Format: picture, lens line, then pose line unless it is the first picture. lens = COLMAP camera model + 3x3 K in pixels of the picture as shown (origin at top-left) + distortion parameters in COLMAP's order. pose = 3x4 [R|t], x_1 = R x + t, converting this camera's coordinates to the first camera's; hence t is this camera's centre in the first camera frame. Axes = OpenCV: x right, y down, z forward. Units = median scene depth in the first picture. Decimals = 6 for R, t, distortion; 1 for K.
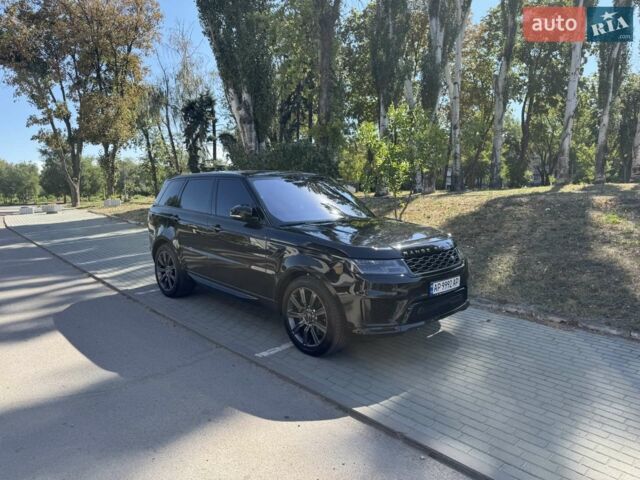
lens RADIAL K [[442.2, 0, 332.5], [0, 442.2, 241.2], [0, 0, 1]] dist [-0.000235, -0.003671]
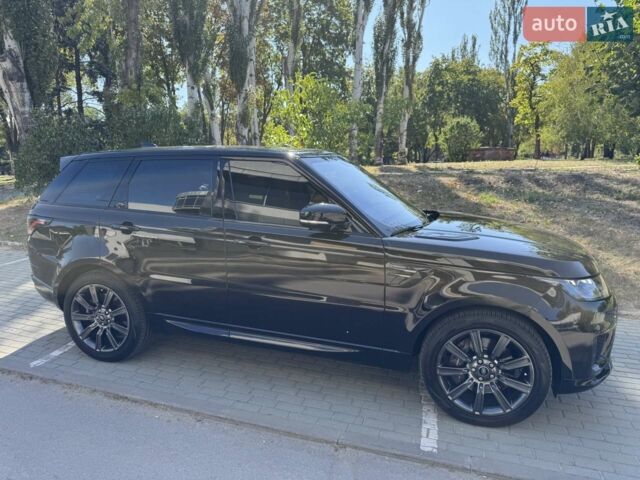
lens RADIAL K [[442.2, 0, 332.5], [0, 442.2, 241.2], [0, 0, 1]] dist [-0.000235, -0.003671]
pose [[0.886533, -0.069755, 0.457376, -0.075858], [0.048389, 0.997127, 0.058280, -0.010262], [-0.460127, -0.029535, 0.887362, 0.072444]]
